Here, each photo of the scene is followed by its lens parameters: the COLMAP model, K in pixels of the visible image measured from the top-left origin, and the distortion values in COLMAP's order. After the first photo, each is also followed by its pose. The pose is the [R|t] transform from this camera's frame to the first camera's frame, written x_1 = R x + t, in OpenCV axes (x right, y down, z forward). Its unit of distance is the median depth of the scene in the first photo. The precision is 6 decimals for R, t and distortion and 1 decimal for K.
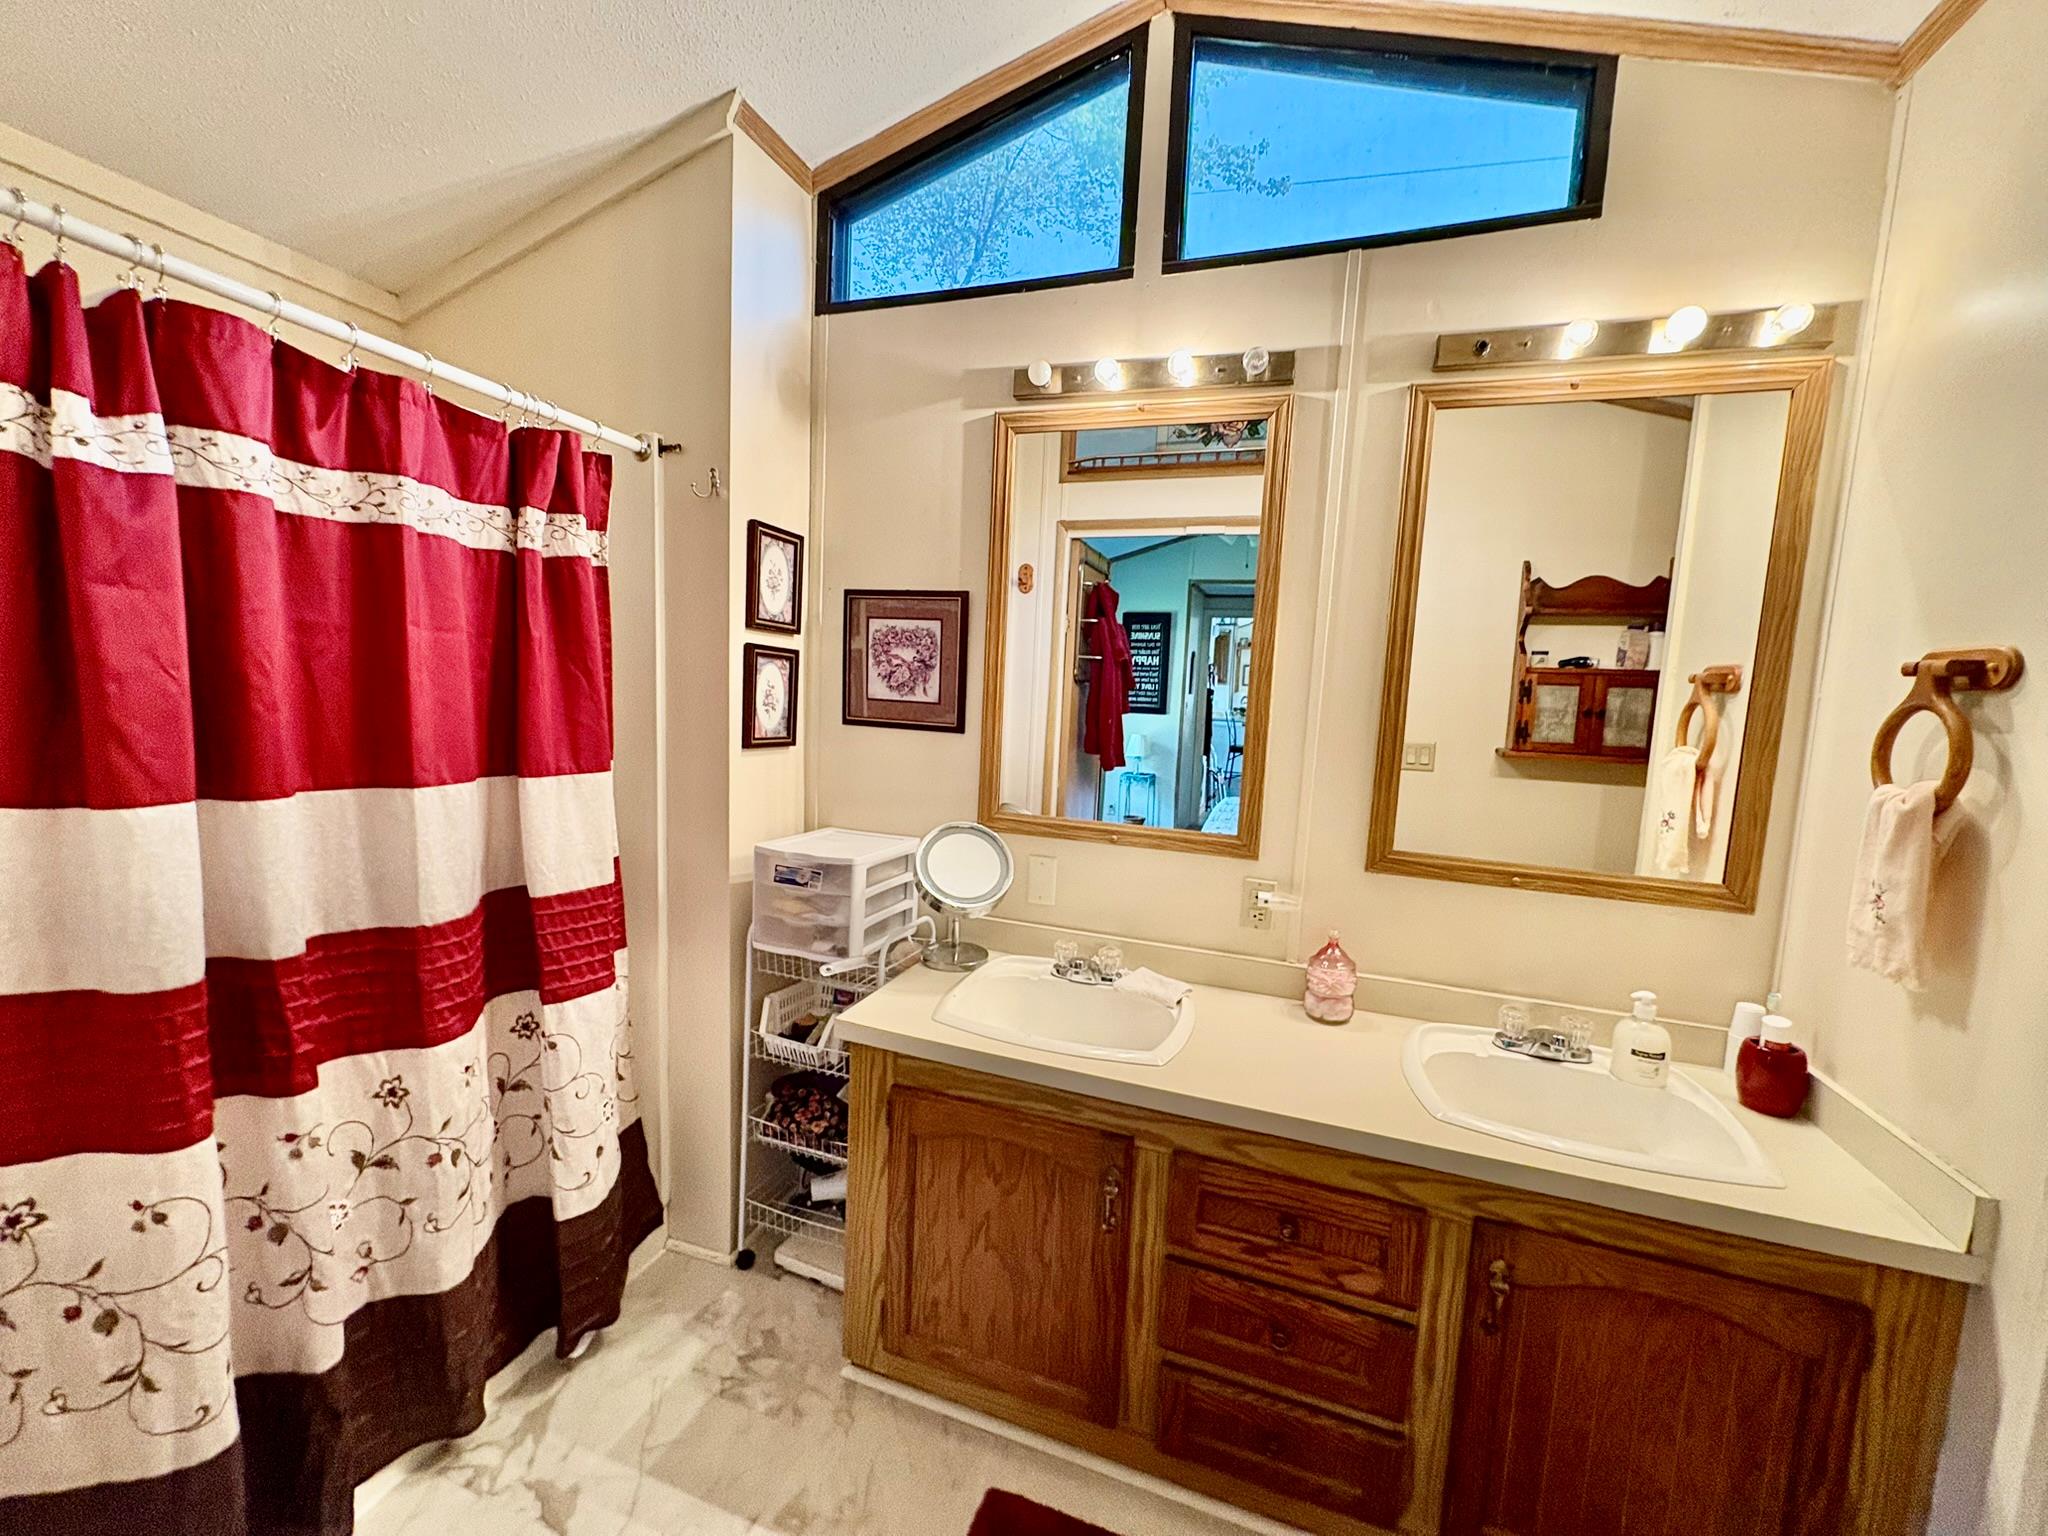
lens RADIAL K [[811.6, 0, 1024.0], [0, 811.6, 768.0], [0, 0, 1]] dist [-0.000070, 0.000025]
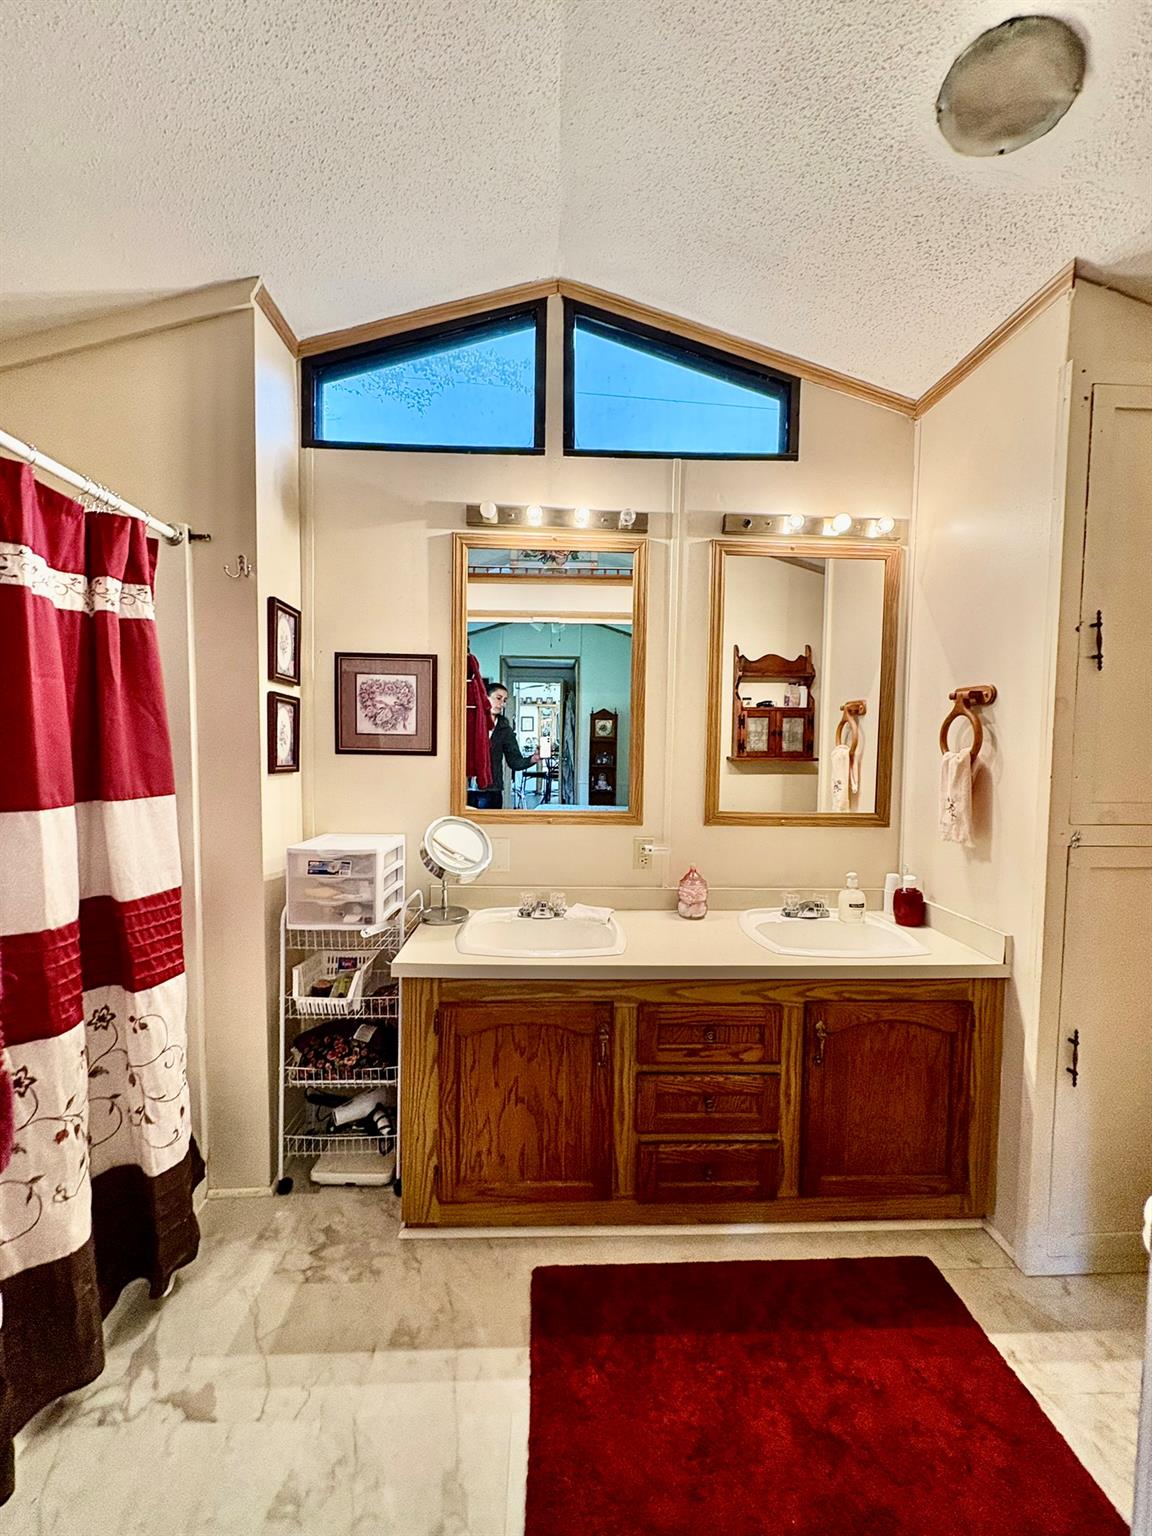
lens RADIAL K [[609.9, 0, 576.0], [0, 609.9, 768.0], [0, 0, 1]] dist [0.000265, 0.000211]
pose [[0.929464, -0.050009, 0.365506, -0.285017], [0.067033, 0.997170, -0.034028, 0.036629], [-0.362770, 0.056129, 0.930187, -0.075756]]
